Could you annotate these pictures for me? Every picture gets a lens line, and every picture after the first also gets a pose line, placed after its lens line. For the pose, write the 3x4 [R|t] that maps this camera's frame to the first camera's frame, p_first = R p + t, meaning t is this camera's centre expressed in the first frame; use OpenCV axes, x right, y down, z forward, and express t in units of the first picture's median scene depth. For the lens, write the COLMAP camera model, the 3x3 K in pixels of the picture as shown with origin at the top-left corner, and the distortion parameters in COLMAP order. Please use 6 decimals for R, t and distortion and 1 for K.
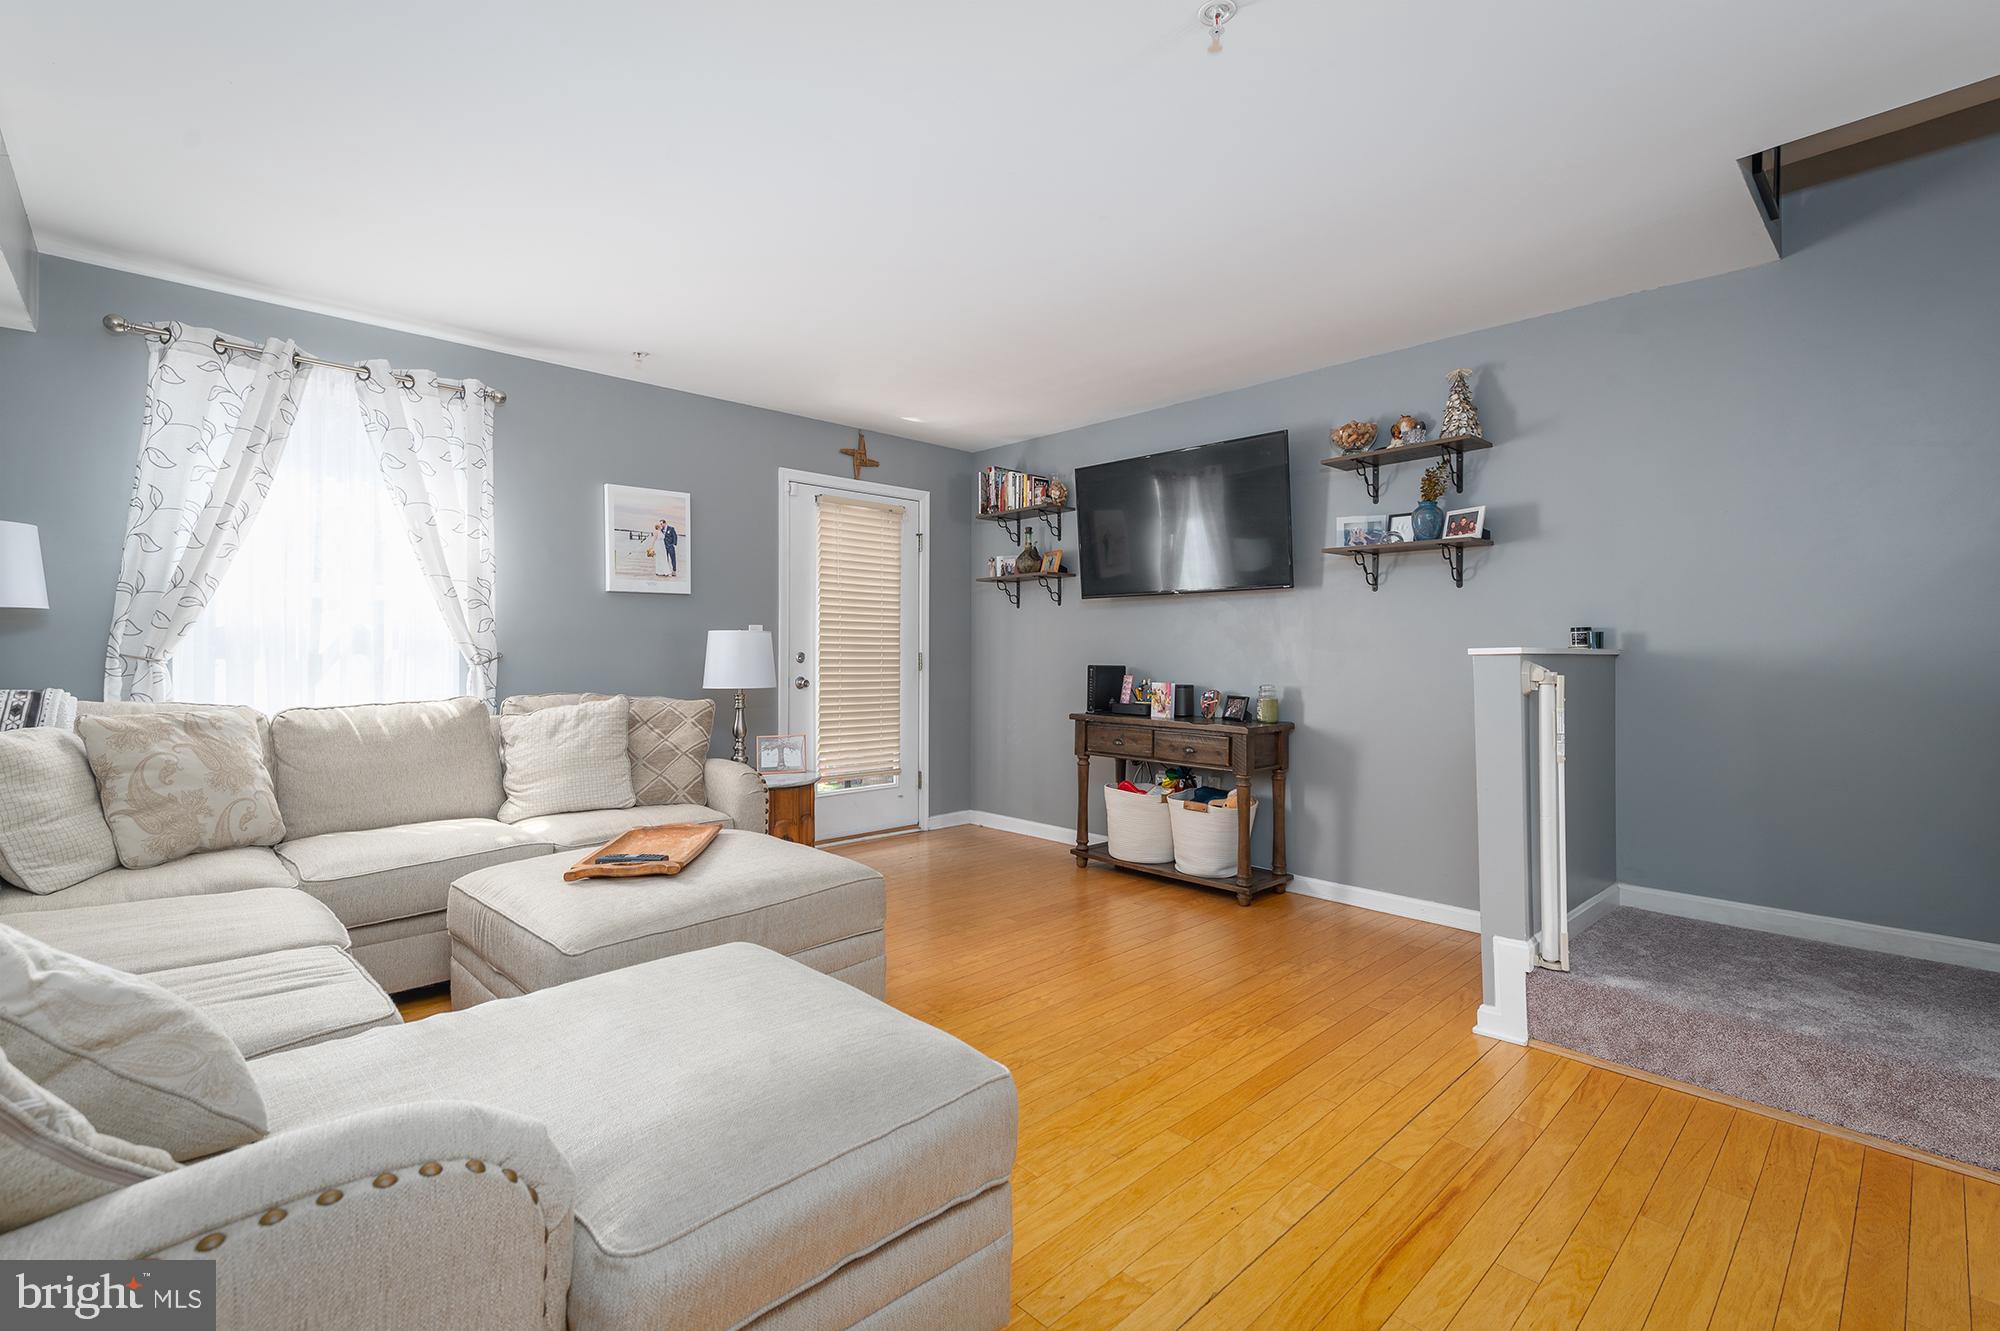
lens RADIAL K [[887.4, 0, 1003.3], [0, 887.4, 650.6], [0, 0, 1]] dist [0.017785, -0.007337]
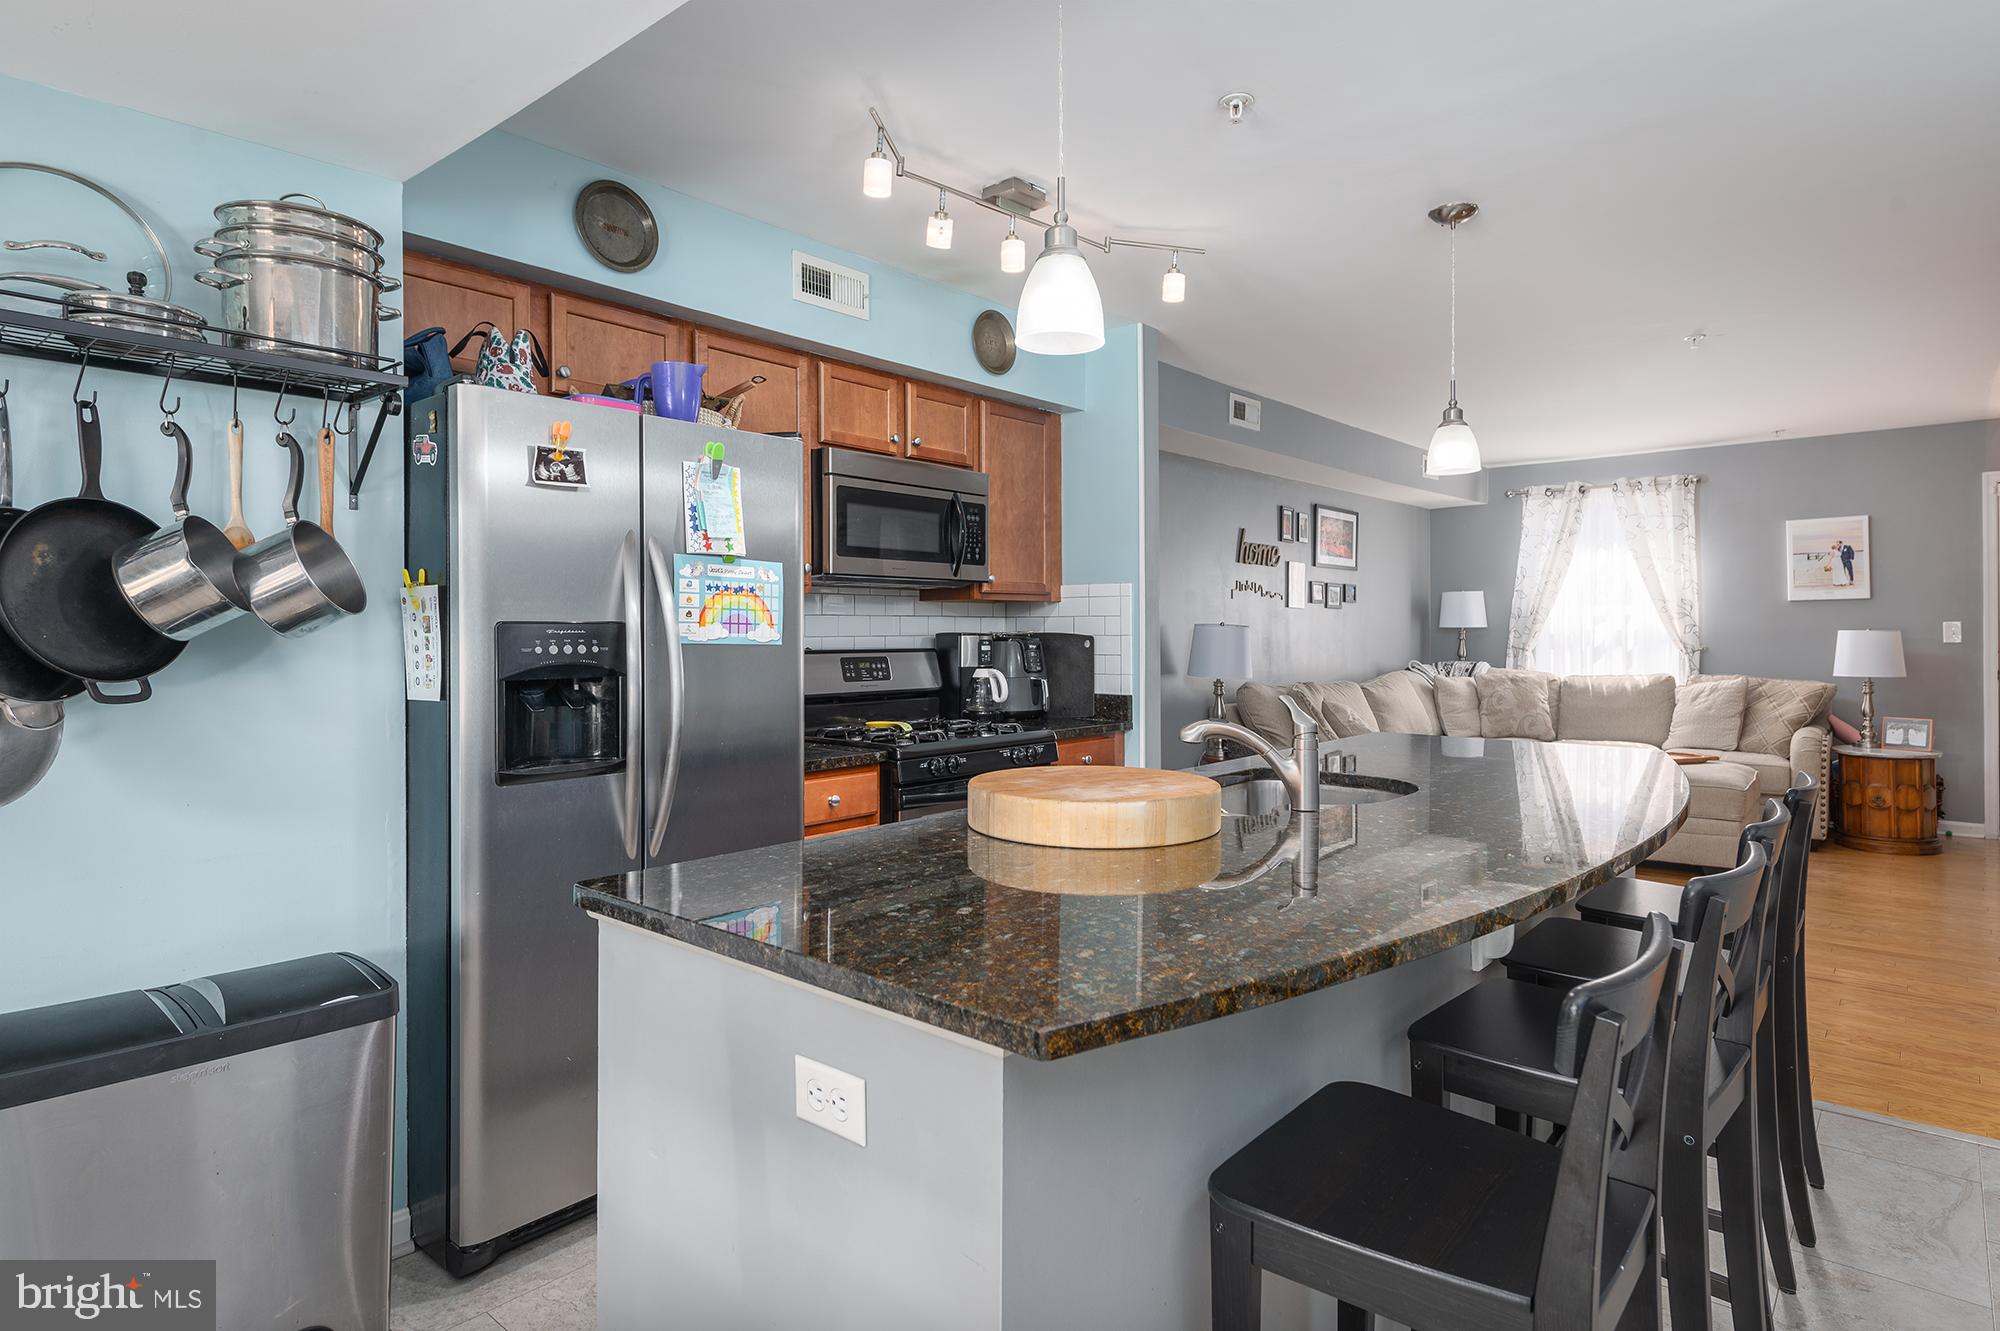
lens RADIAL K [[1079.6, 0, 998.0], [0, 1079.6, 636.1], [0, 0, 1]] dist [0.002735, -0.001583]
pose [[0.093506, 0.000716, -0.995618, 1.126576], [0.007830, 0.999968, 0.001455, -0.026836], [0.995588, -0.007932, 0.093497, -0.356008]]
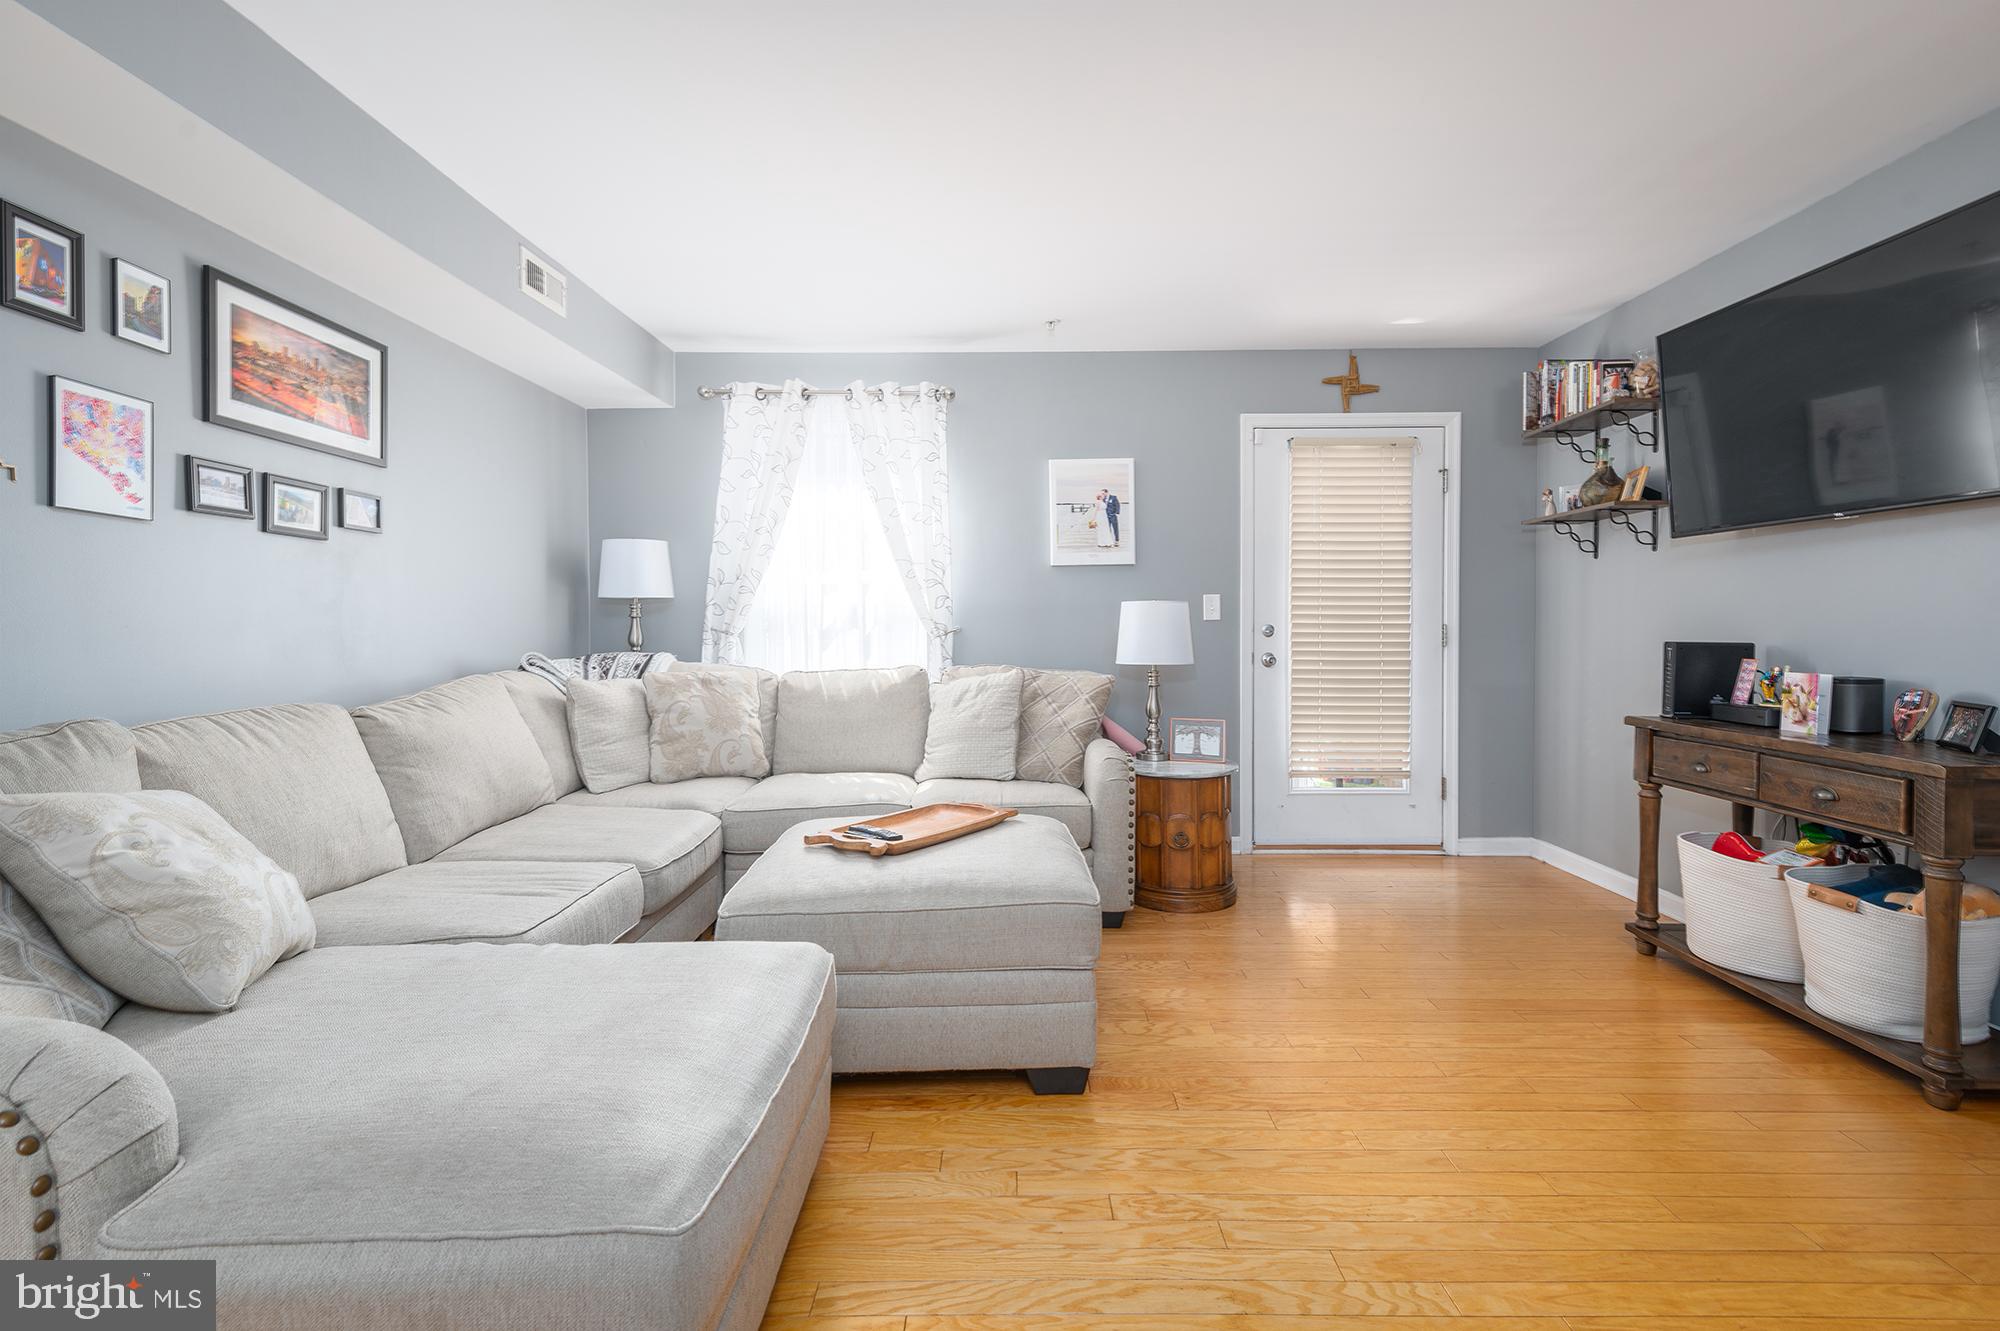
lens RADIAL K [[887.4, 0, 1003.3], [0, 887.4, 650.6], [0, 0, 1]] dist [0.017785, -0.007337]
pose [[0.717754, 0.013869, -0.696159, 0.236881], [0.006447, 0.999626, 0.026561, 0.002907], [0.696267, -0.023552, 0.717396, 0.246555]]
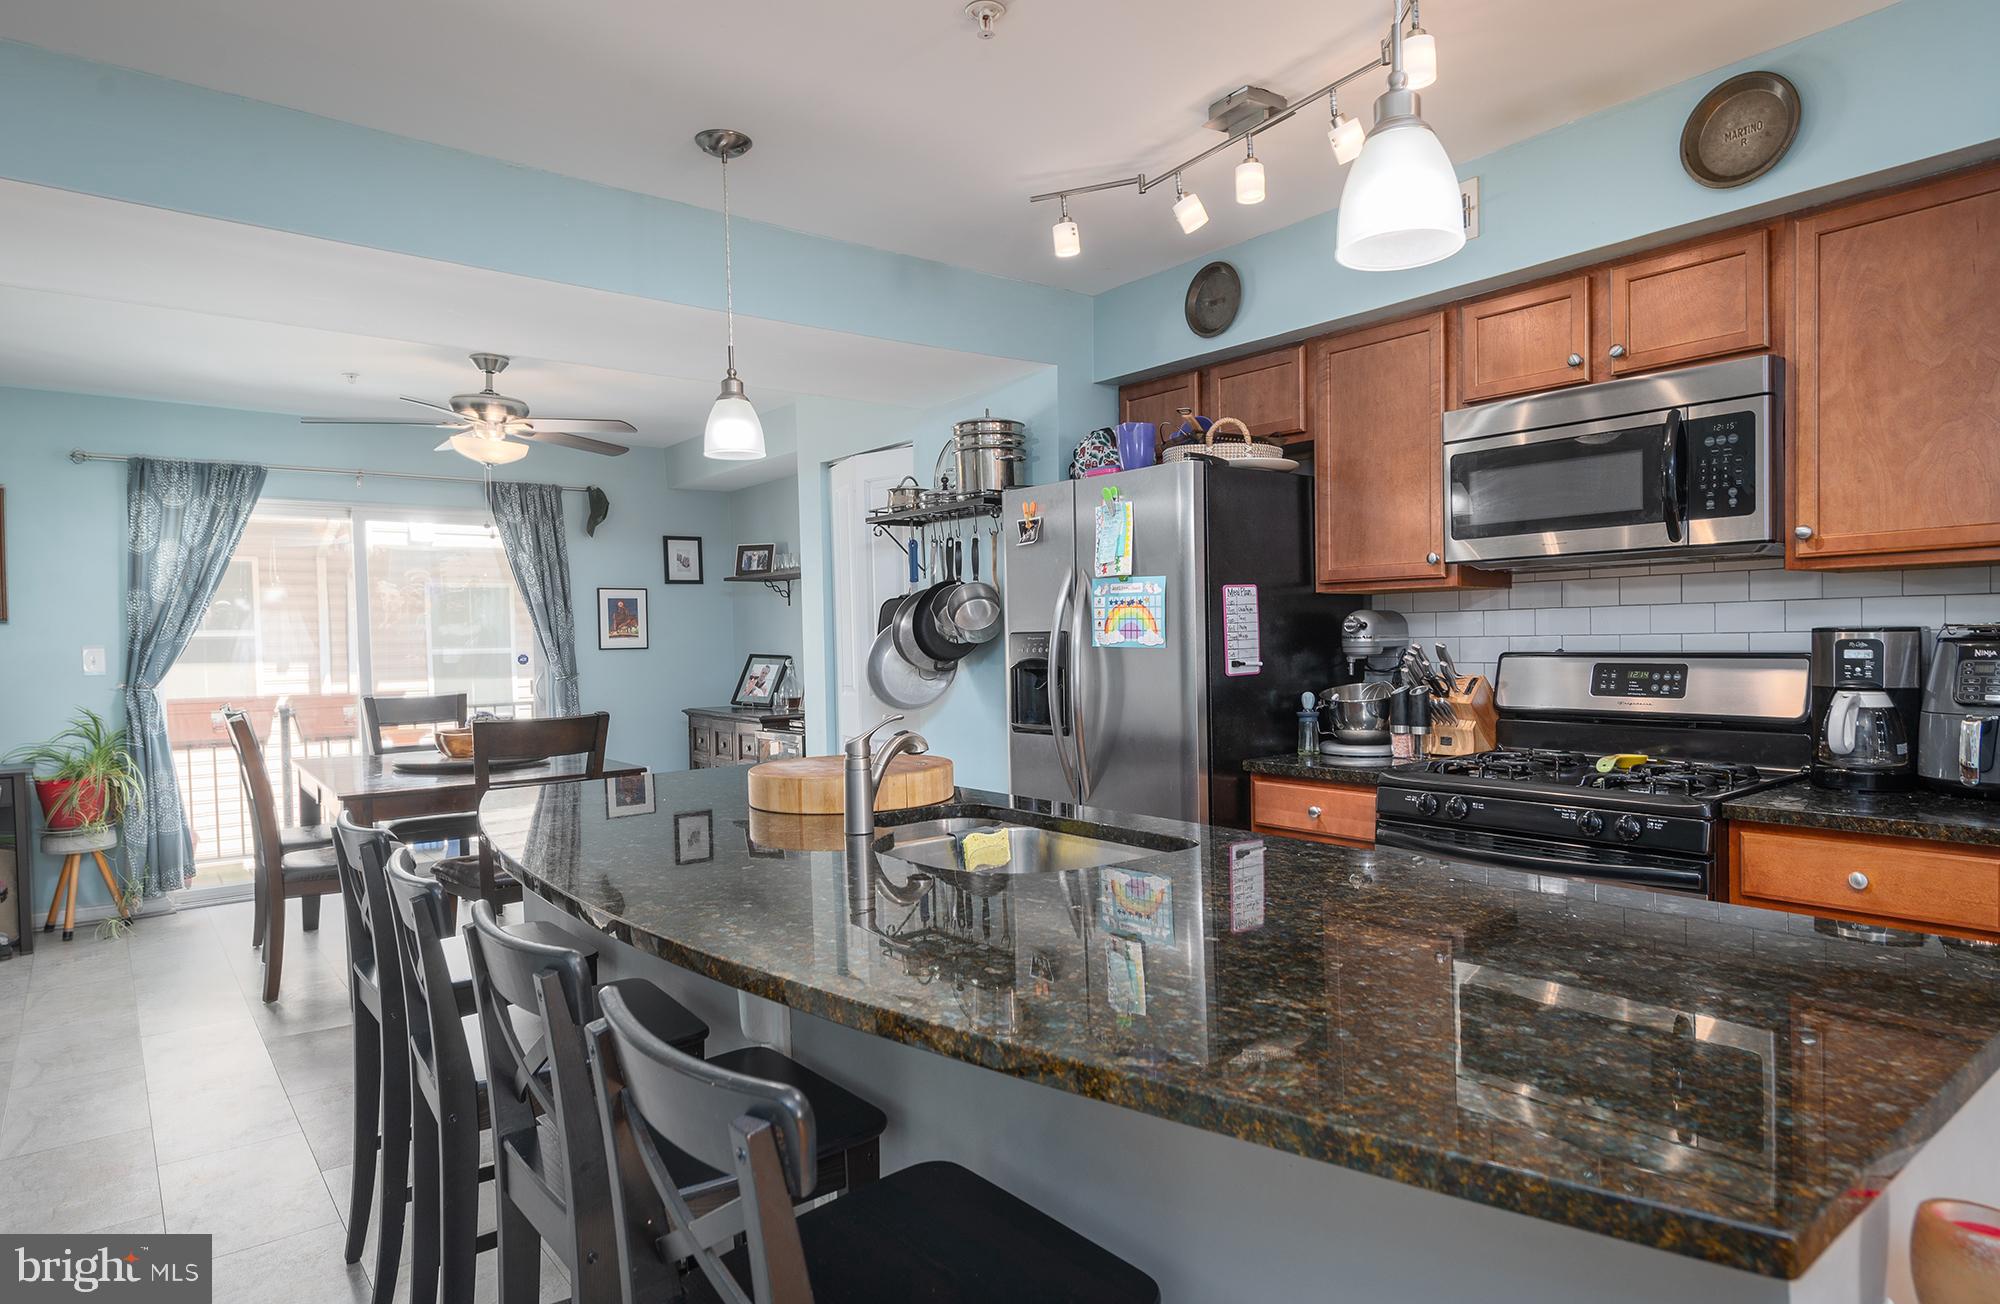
lens RADIAL K [[1139.9, 0, 1035.1], [0, 1139.9, 665.9], [0, 0, 1]] dist [0.022377, -0.015781]
pose [[-0.997145, 0.014348, 0.074129, 0.491845], [0.016042, 0.999622, 0.022314, -0.028402], [-0.073780, 0.023440, -0.996999, 0.362271]]
